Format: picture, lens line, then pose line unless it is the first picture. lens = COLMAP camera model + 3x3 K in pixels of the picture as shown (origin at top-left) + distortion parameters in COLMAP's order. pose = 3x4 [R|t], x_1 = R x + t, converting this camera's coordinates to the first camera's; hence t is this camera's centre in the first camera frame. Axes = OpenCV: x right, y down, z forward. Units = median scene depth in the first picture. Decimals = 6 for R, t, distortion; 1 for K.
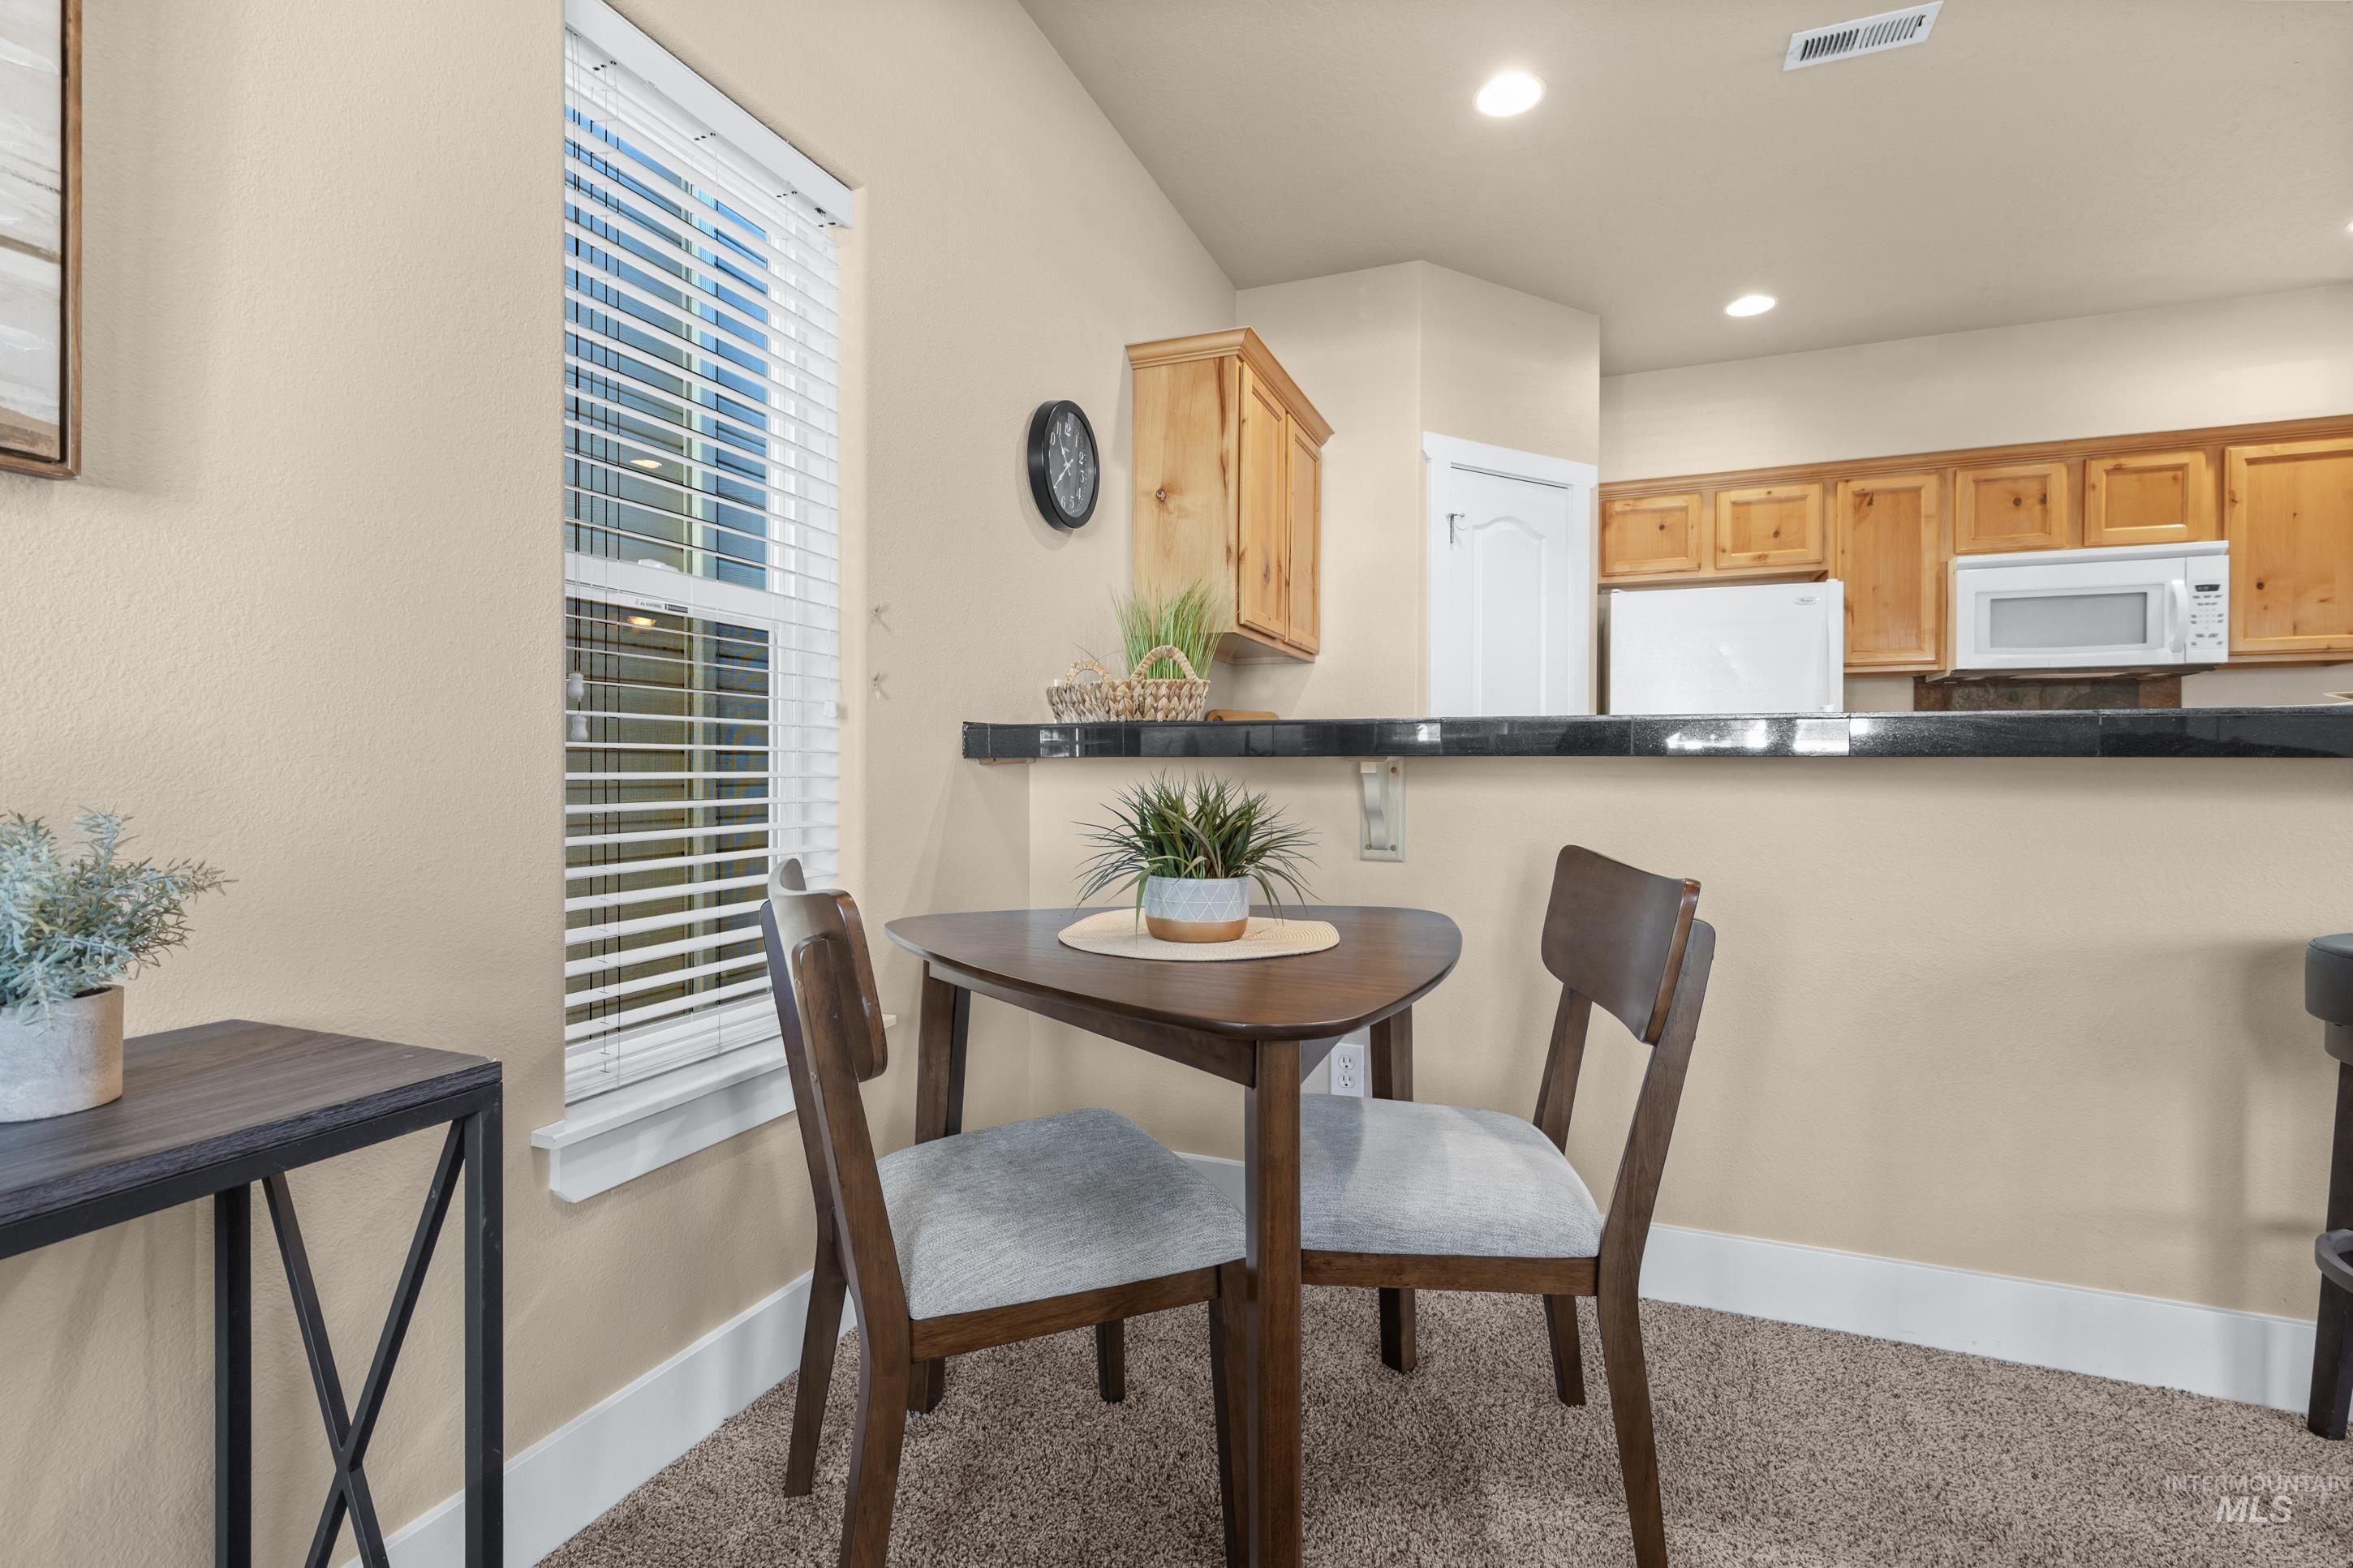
lens RADIAL K [[1065.4, 0, 1188.7], [0, 1065.4, 773.8], [0, 0, 1]] dist [-0.000609, -0.001216]
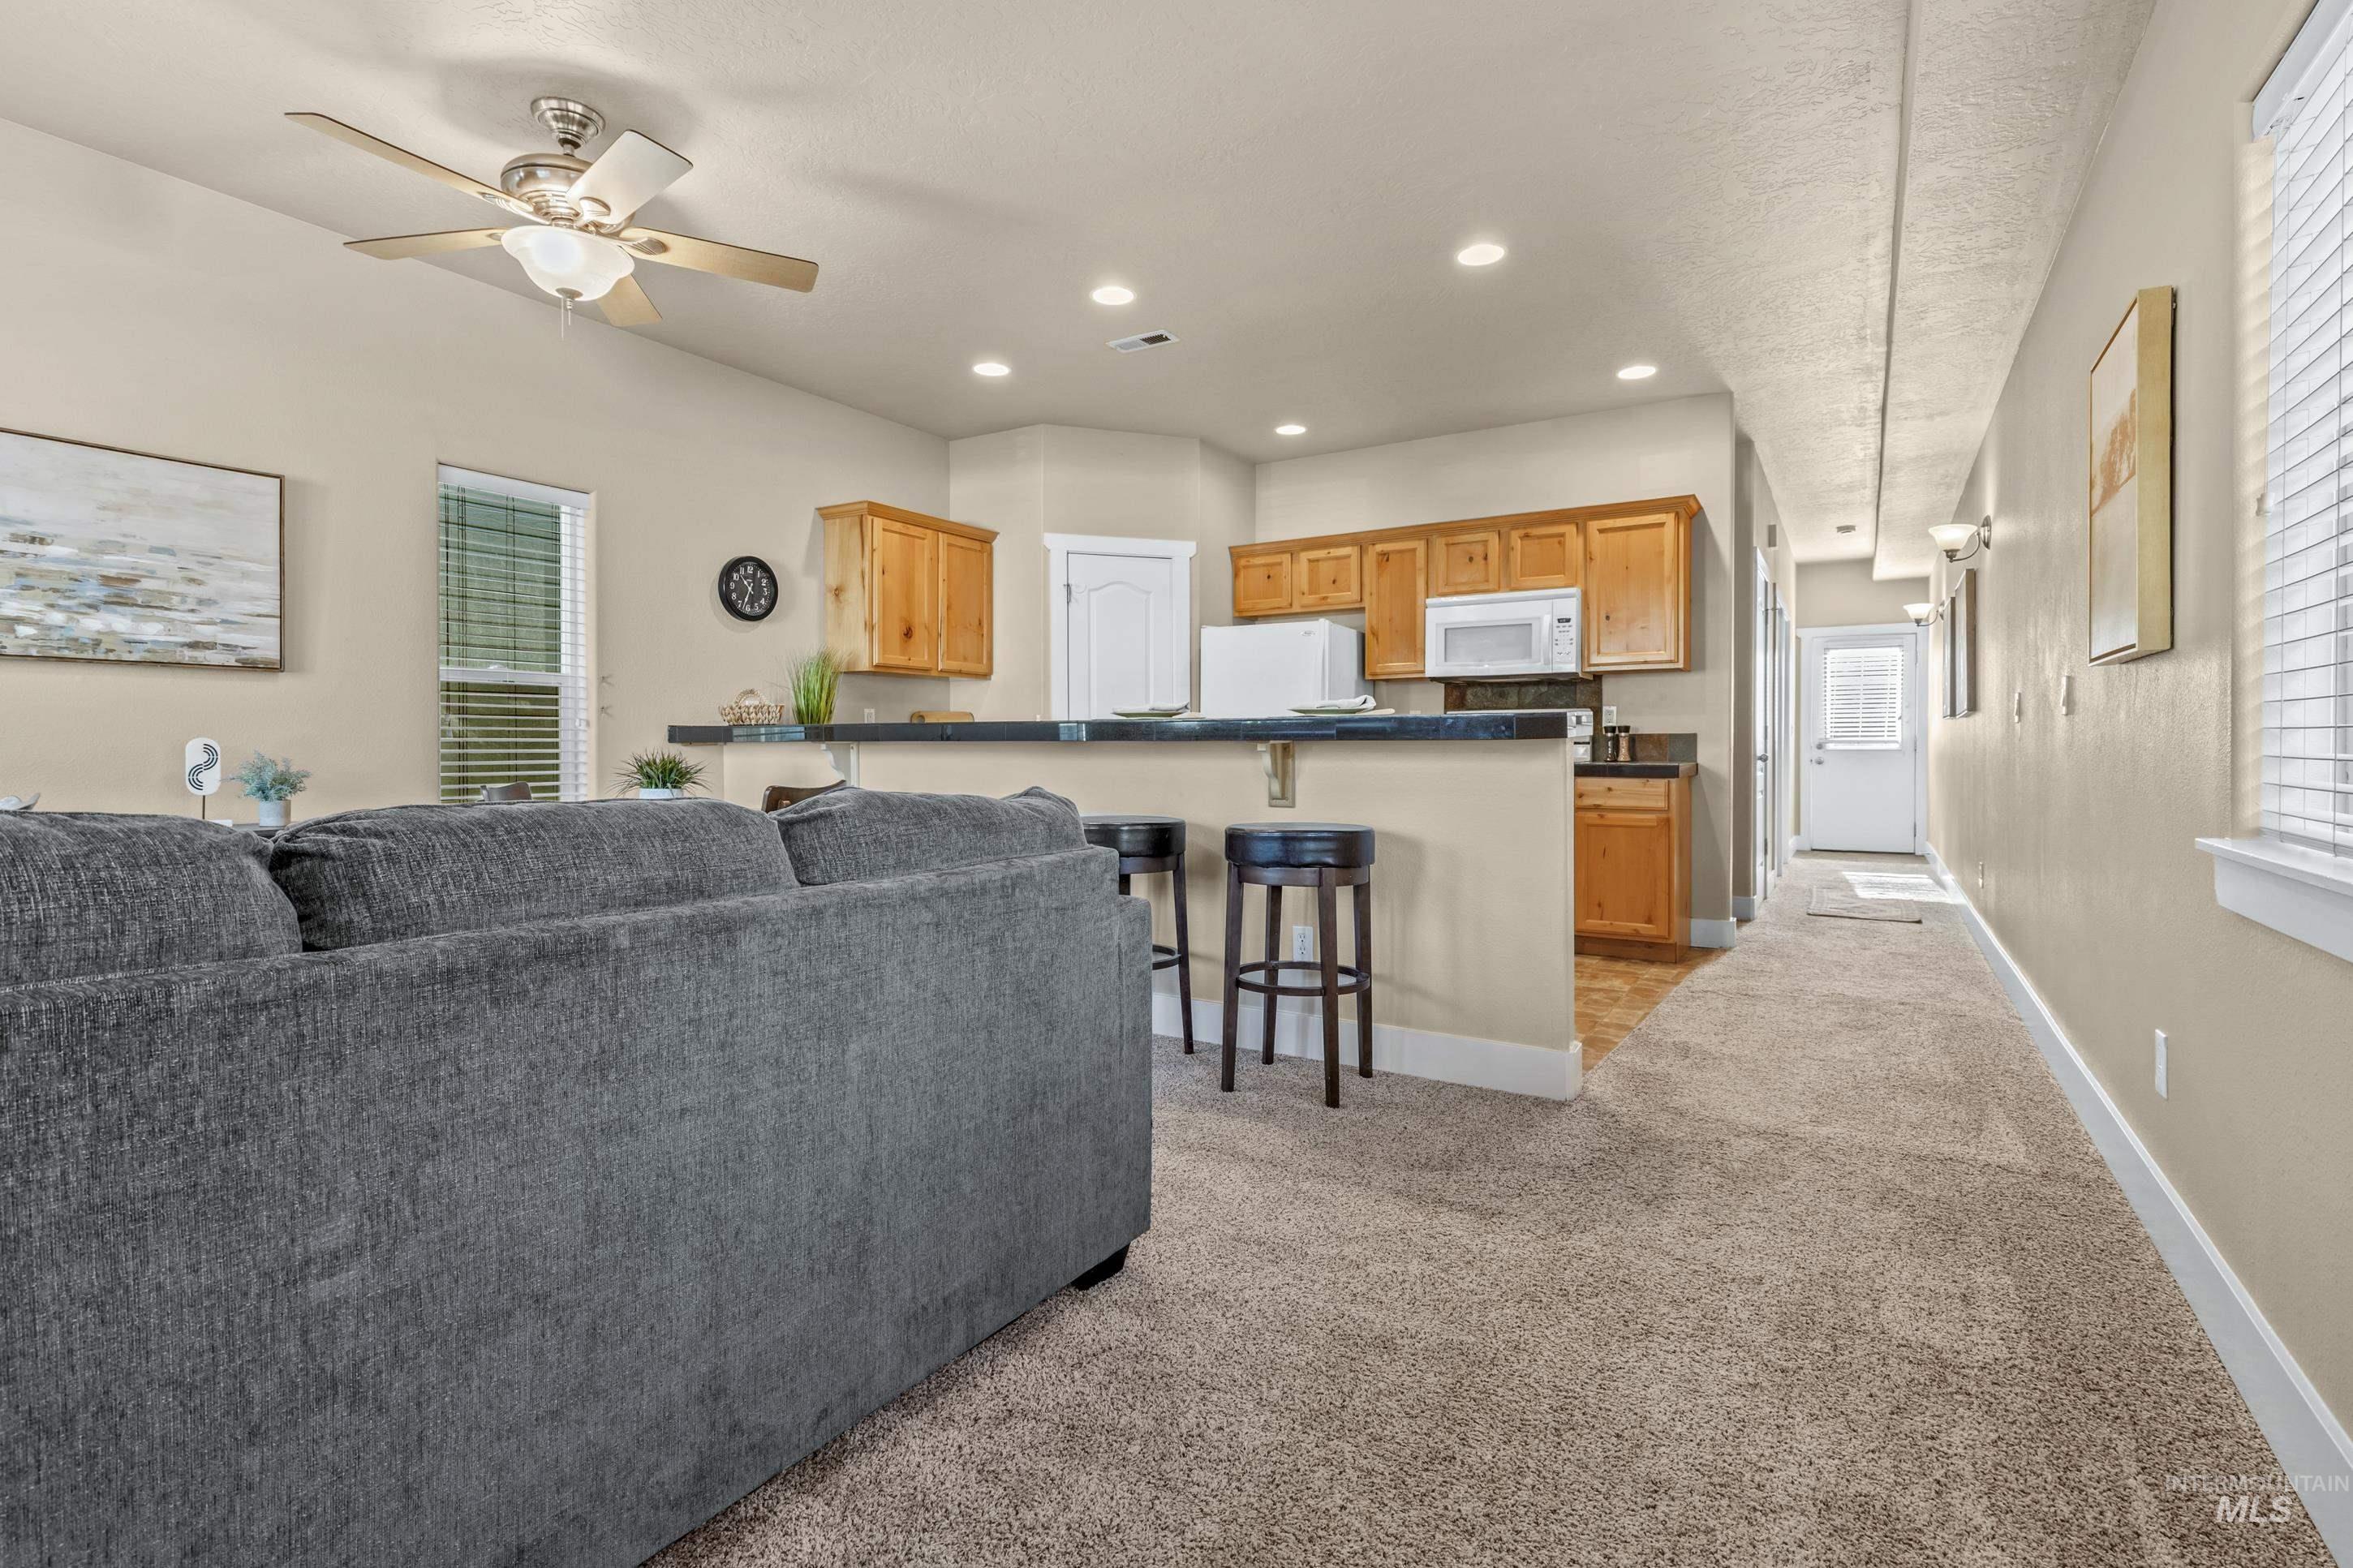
lens RADIAL K [[1094.9, 0, 1160.6], [0, 1094.9, 751.4], [0, 0, 1]] dist [0.007318, -0.001948]
pose [[0.982809, -0.001145, -0.184622, 0.670443], [0.001612, 0.999996, 0.002382, -0.000470], [0.184618, -0.002638, 0.982807, -0.554732]]
